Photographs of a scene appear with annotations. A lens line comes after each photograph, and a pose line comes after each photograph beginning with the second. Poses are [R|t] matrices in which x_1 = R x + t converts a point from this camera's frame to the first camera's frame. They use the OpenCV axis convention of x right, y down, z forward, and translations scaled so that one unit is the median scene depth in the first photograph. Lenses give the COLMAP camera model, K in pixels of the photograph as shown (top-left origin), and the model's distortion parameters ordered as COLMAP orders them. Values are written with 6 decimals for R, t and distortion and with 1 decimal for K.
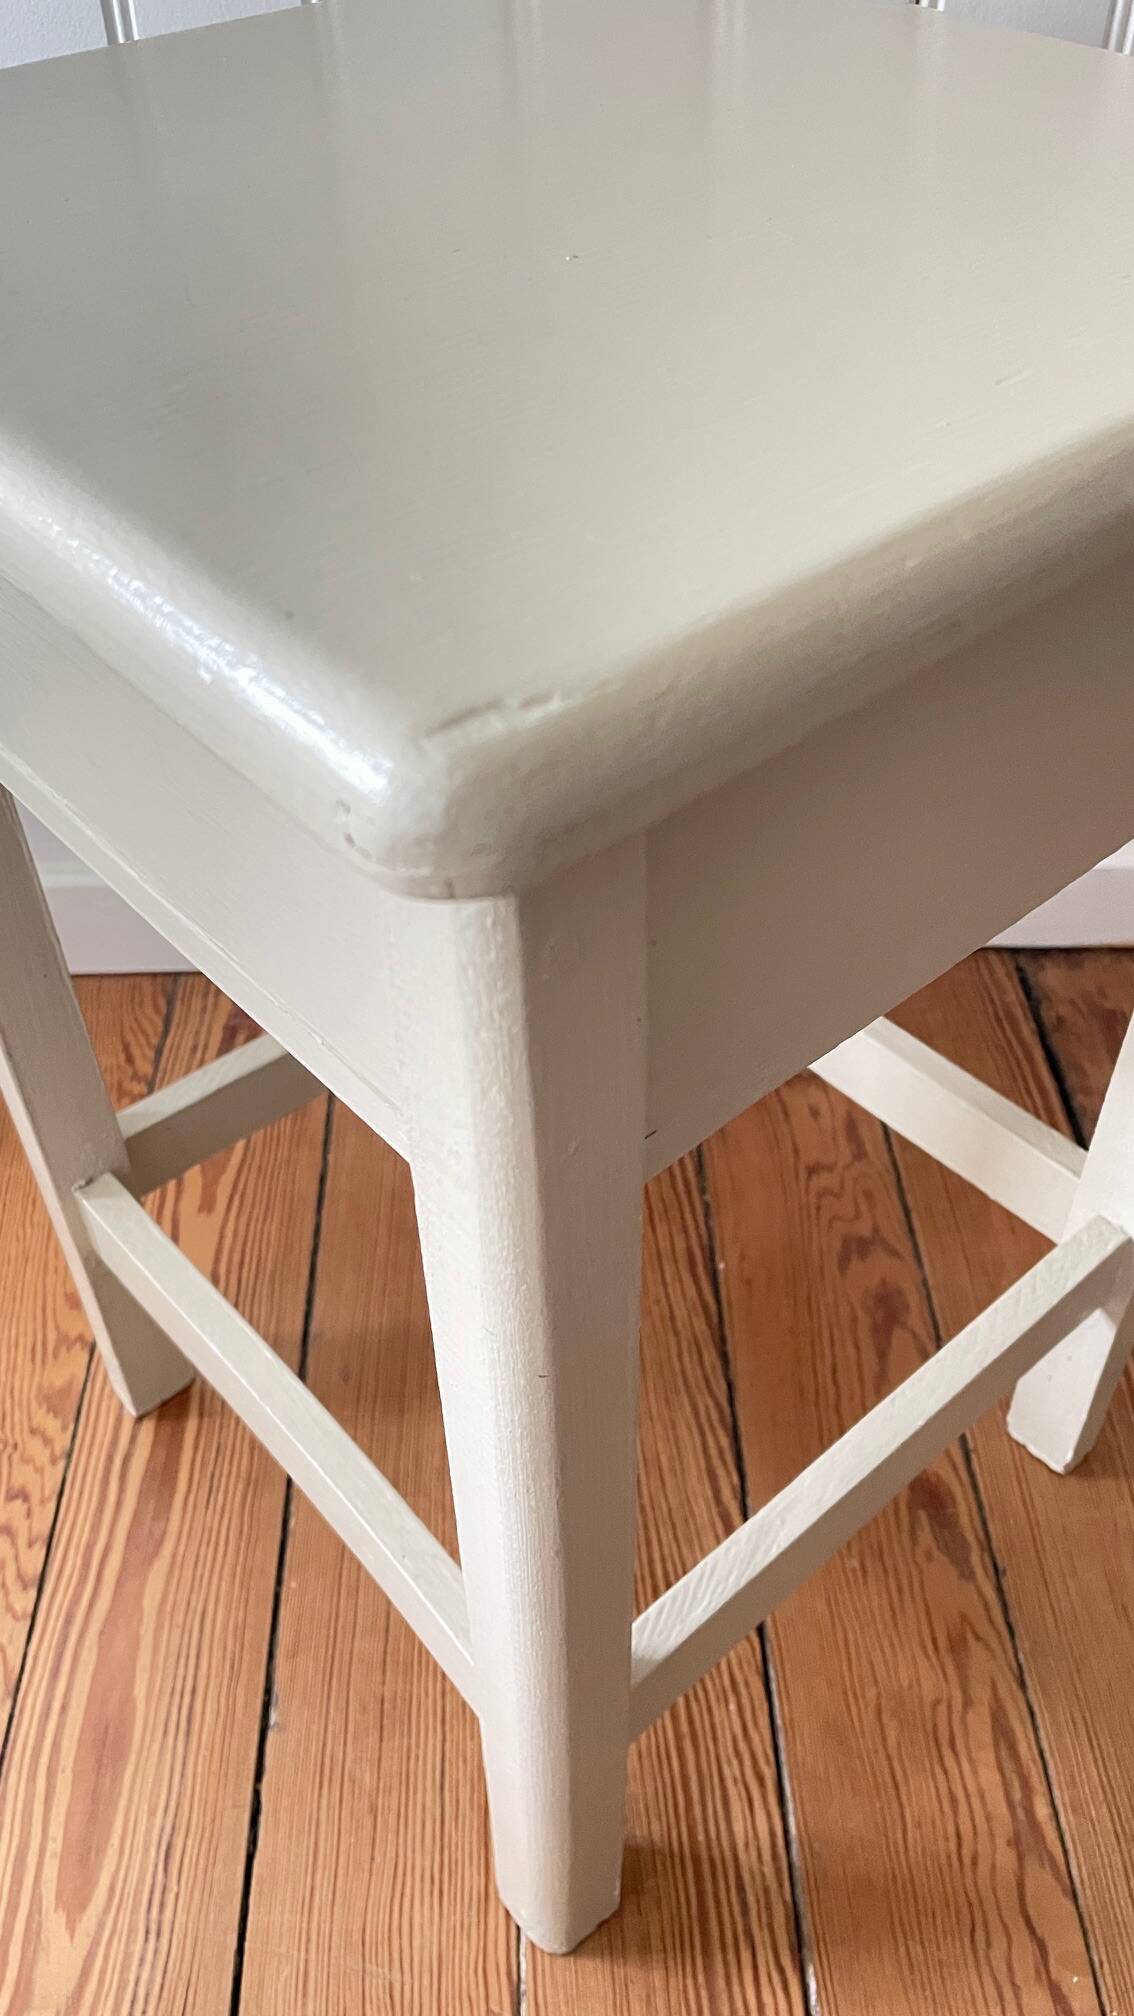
lens RADIAL K [[1519.0, 0, 548.5], [0, 1519.0, 1053.8], [0, 0, 1]] dist [0.070104, -0.104001]
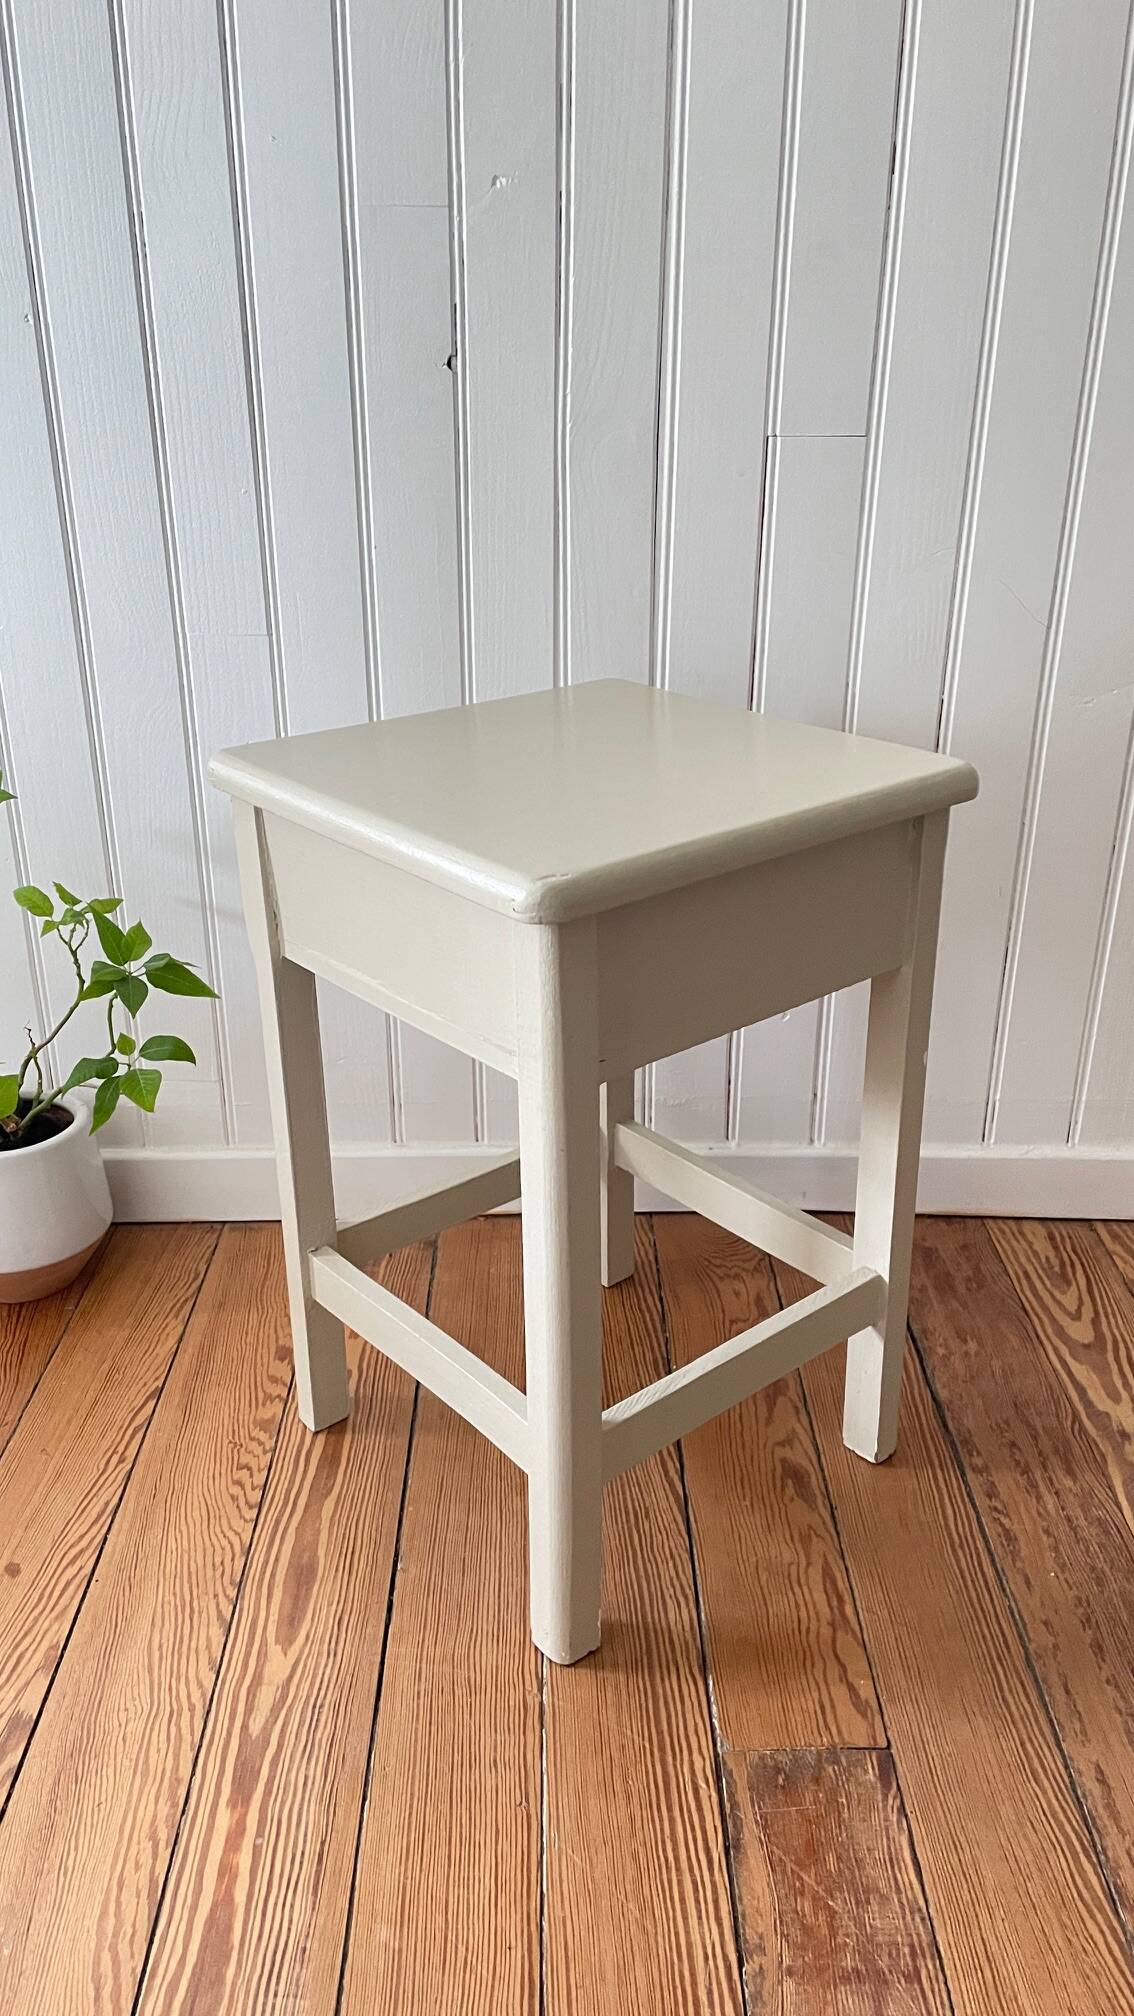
lens RADIAL K [[1519.9, 0, 553.7], [0, 1519.9, 1025.8], [0, 0, 1]] dist [0.074157, -0.100232]
pose [[0.999707, 0.014936, -0.019040, 0.013927], [-0.020802, 0.932420, -0.360777, 0.477420], [0.012365, 0.361068, 0.932458, -0.784244]]
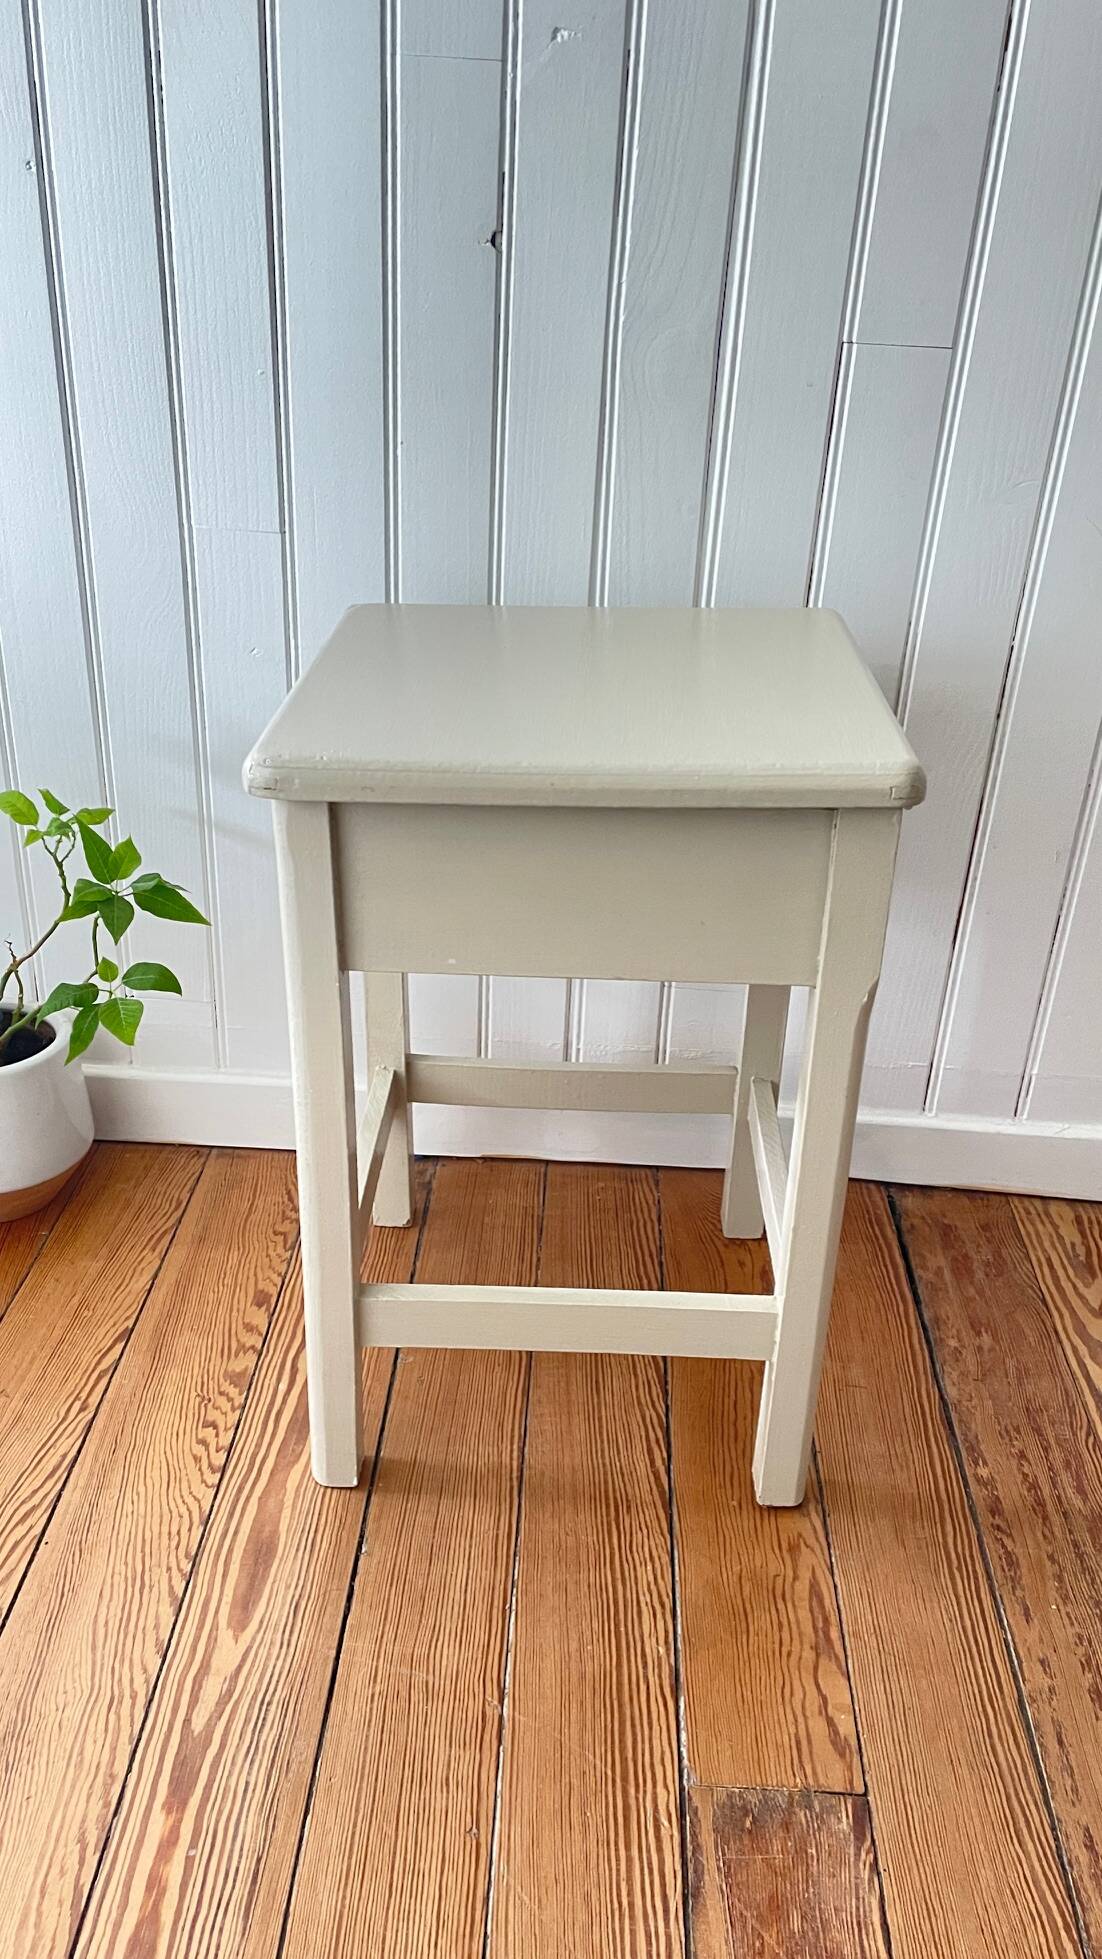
lens RADIAL K [[1520.2, 0, 549.8], [0, 1520.2, 1005.9], [0, 0, 1]] dist [0.075626, -0.102303]
pose [[0.996236, 0.079039, -0.035596, 0.026704], [-0.086011, 0.952401, -0.292464, 0.339452], [0.010786, 0.294425, 0.955614, -0.695548]]
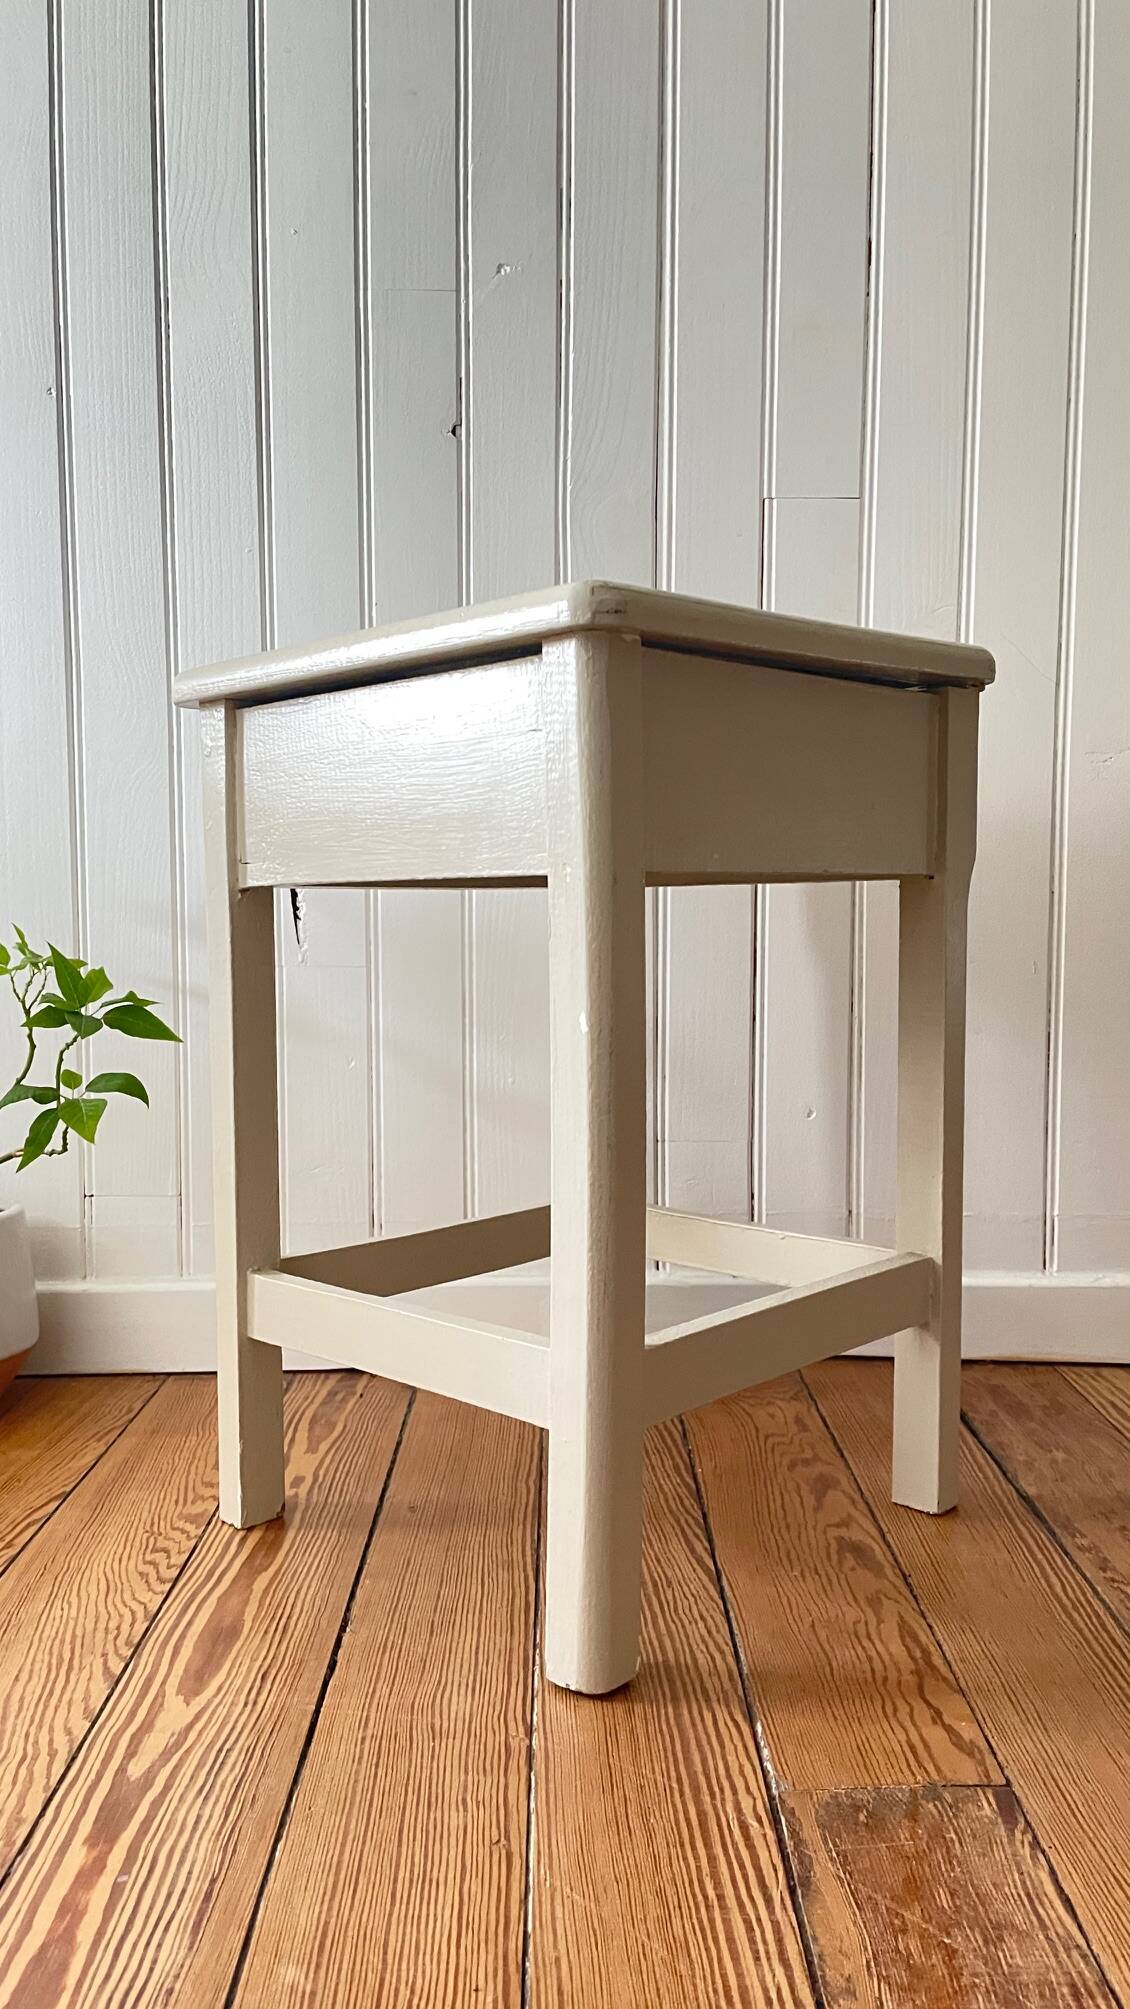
lens RADIAL K [[1524.7, 0, 569.9], [0, 1524.7, 1029.1], [0, 0, 1]] dist [0.075057, -0.101910]
pose [[0.999787, 0.008558, -0.018778, 0.028372], [-0.018722, 0.758875, -0.650968, 0.883634], [0.008679, 0.651181, 0.758873, -0.320090]]
